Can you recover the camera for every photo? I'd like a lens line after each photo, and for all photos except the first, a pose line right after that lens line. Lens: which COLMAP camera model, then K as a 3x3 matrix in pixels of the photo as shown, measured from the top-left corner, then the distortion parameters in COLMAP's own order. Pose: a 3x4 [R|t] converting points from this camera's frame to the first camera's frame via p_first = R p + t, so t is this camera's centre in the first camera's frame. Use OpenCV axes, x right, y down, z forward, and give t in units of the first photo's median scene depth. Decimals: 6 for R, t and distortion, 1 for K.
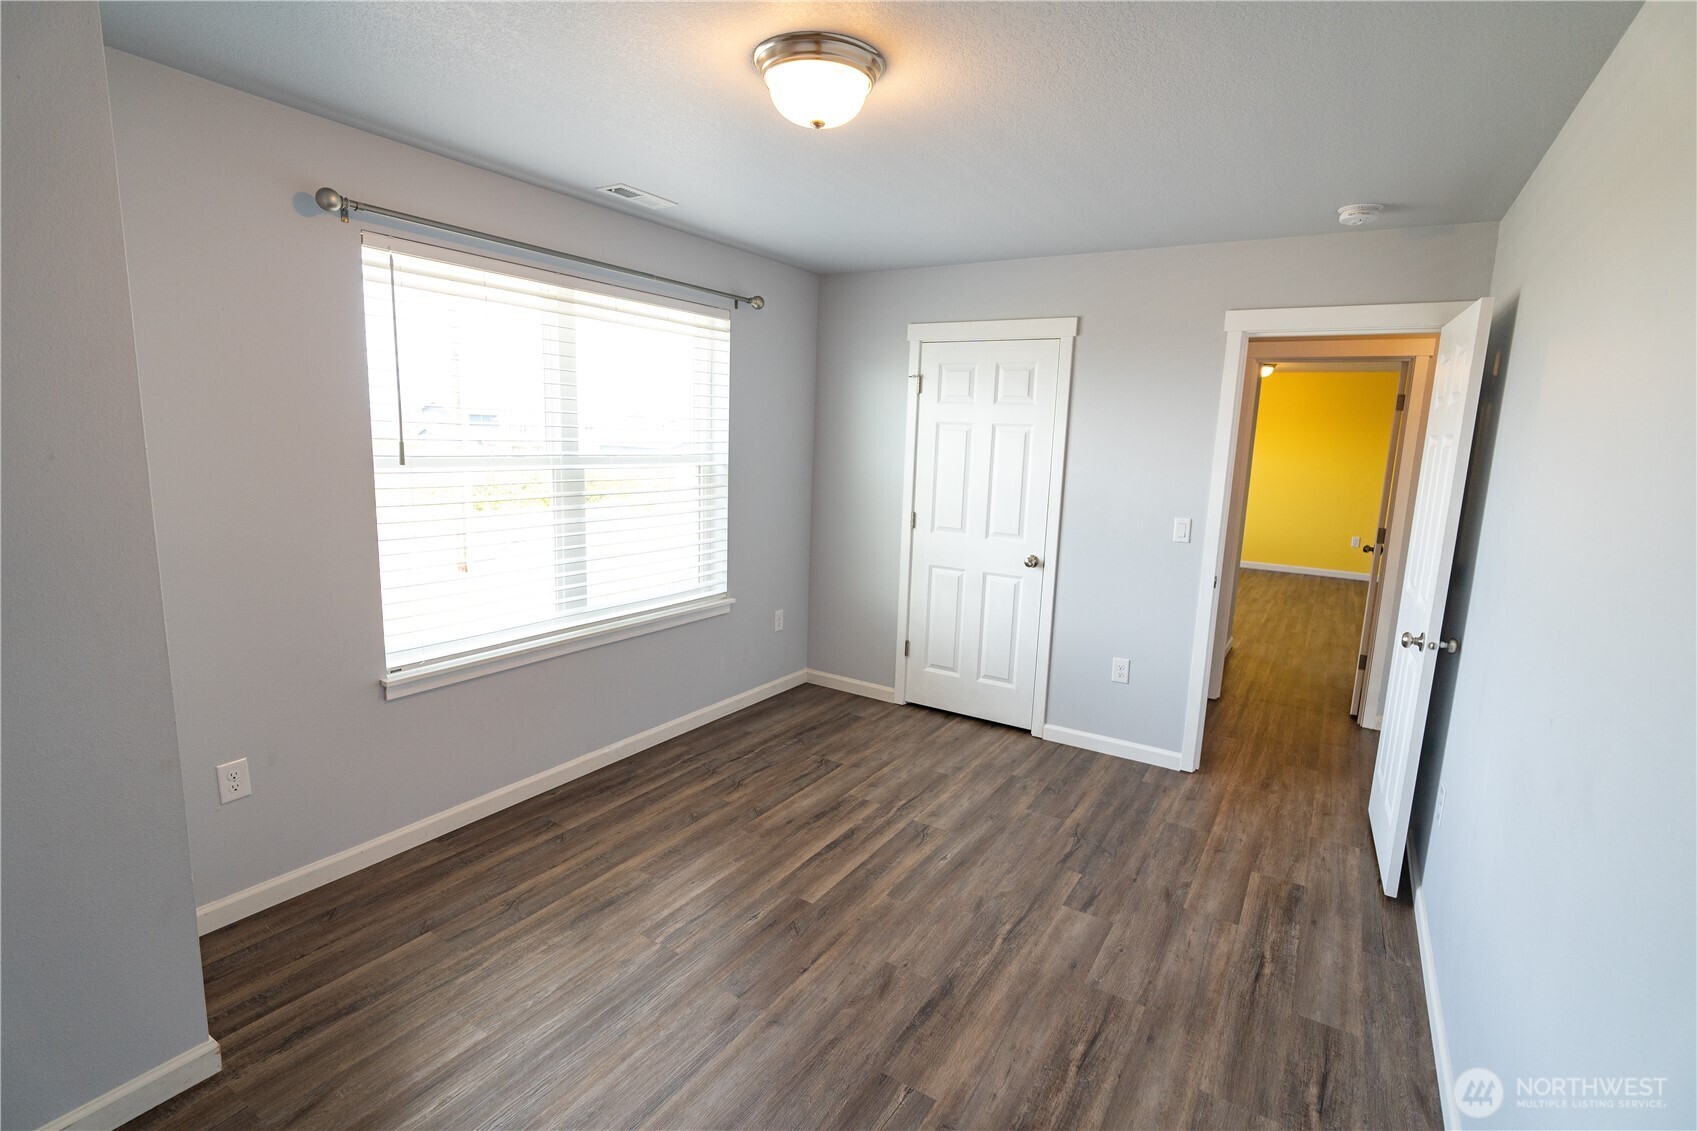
lens RADIAL K [[797.7, 0, 847.5], [0, 797.7, 562.9], [0, 0, 1]] dist [-0.008377, 0.001029]
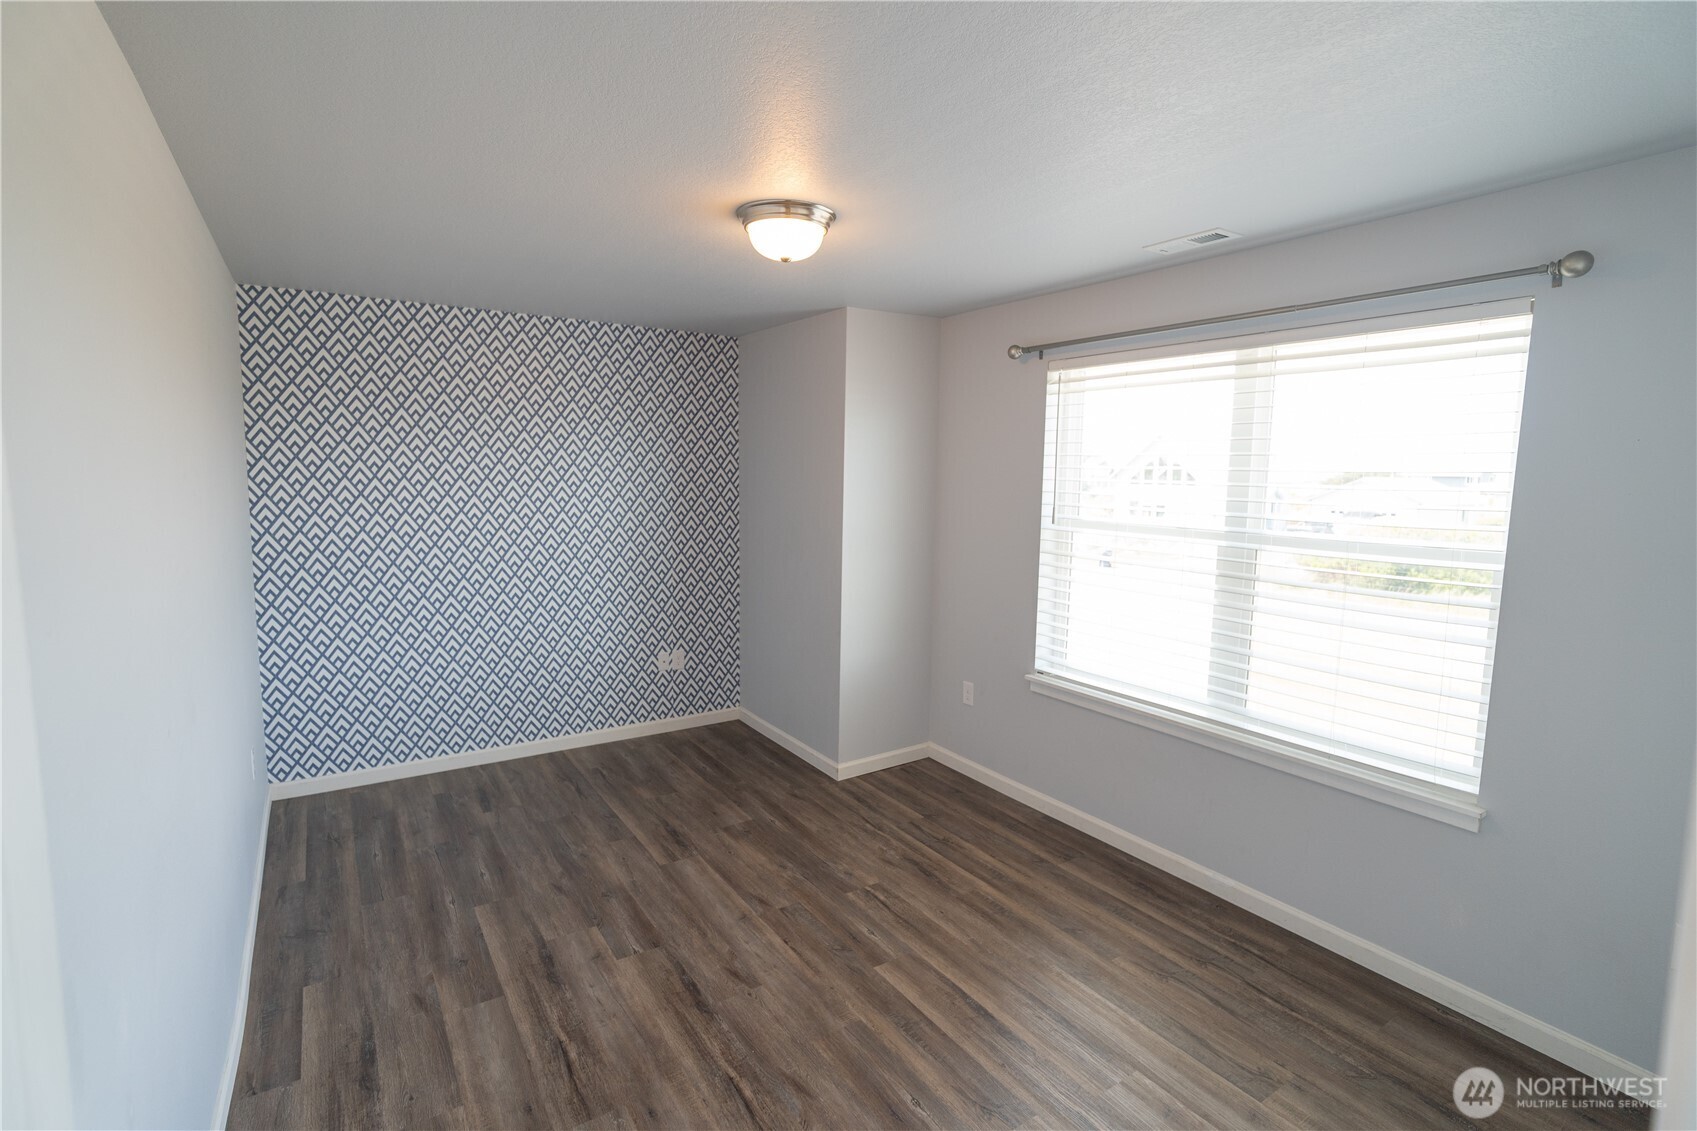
lens RADIAL K [[751.6, 0, 821.8], [0, 751.6, 562.6], [0, 0, 1]] dist [-0.001225, 0.000145]
pose [[-0.403128, 0.073701, -0.912171, 0.740521], [-0.175666, 0.971984, 0.156168, -0.183219], [0.898125, 0.223193, -0.378887, 1.099074]]
